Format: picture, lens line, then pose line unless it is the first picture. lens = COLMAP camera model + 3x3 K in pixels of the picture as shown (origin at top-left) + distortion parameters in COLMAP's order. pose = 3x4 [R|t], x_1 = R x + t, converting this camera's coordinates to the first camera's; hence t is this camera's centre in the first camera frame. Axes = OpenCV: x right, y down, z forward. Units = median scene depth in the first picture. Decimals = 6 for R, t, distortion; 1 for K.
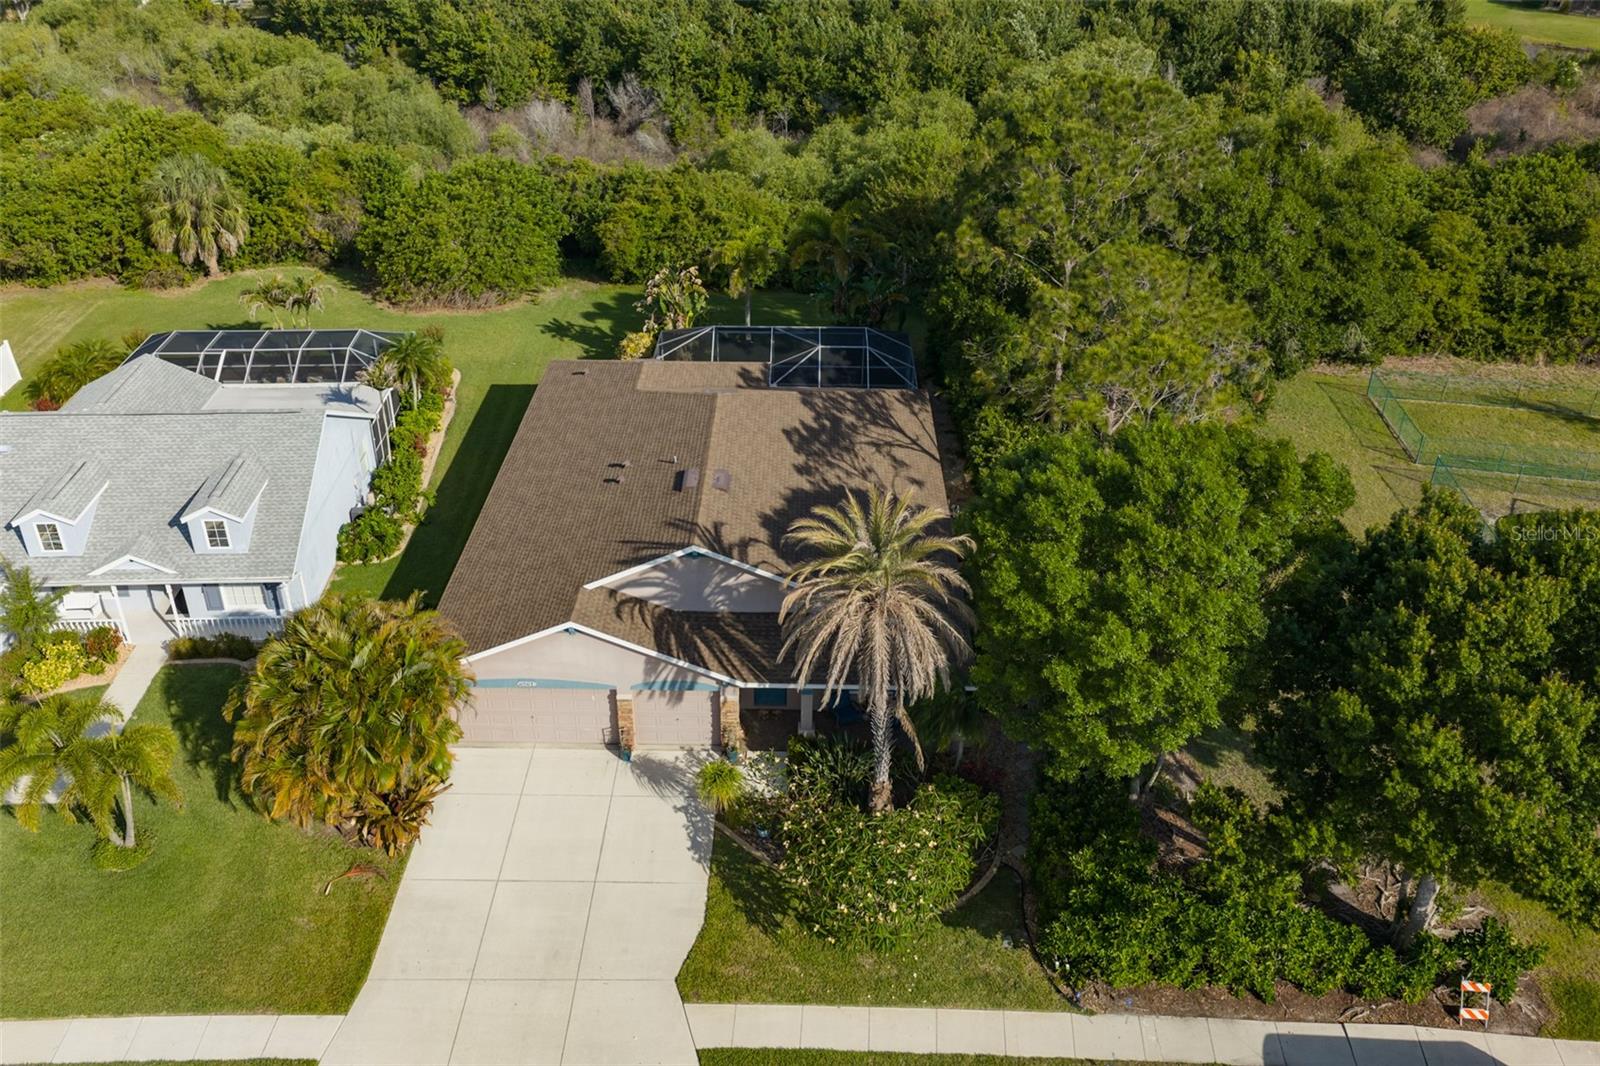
lens RADIAL K [[1298.9, 0, 805.6], [0, 1298.9, 563.7], [0, 0, 1]] dist [0.013507, -0.002314]
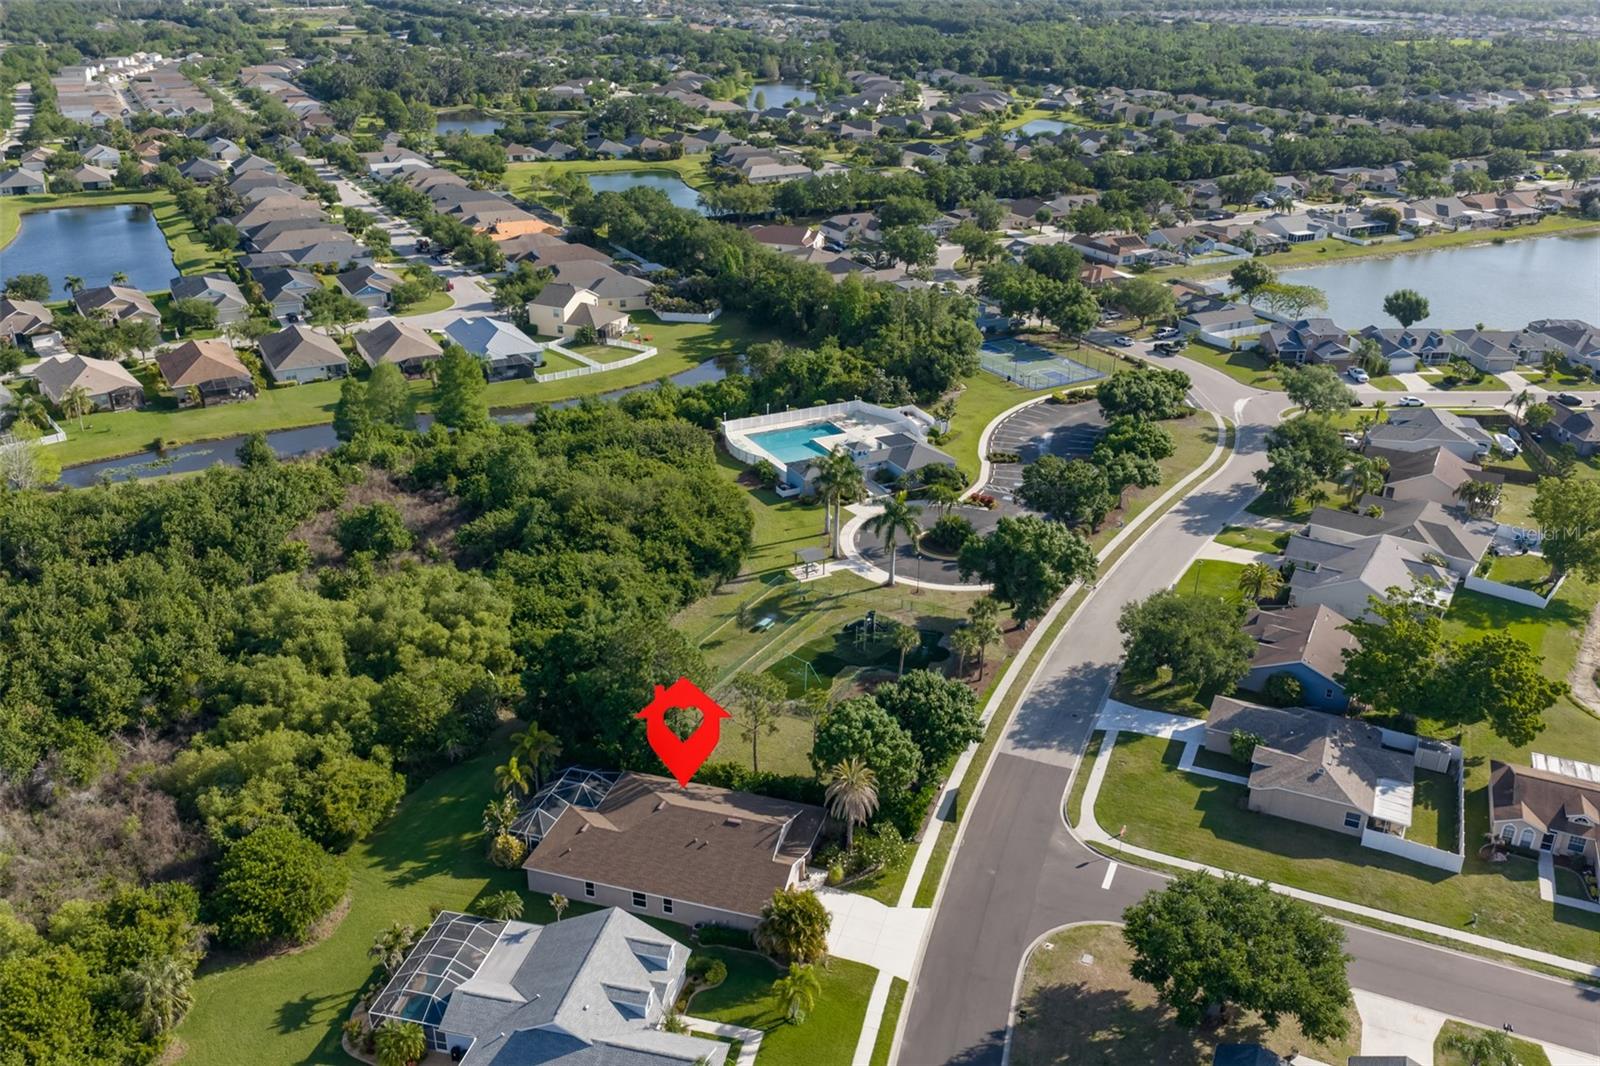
lens RADIAL K [[1321.3, 0, 805.2], [0, 1321.3, 535.5], [0, 0, 1]] dist [0.015960, -0.028575]
pose [[0.276376, -0.396489, 0.875450, -2.129062], [0.493460, 0.840228, 0.224754, -1.062761], [-0.824690, 0.369883, 0.427871, -0.538728]]
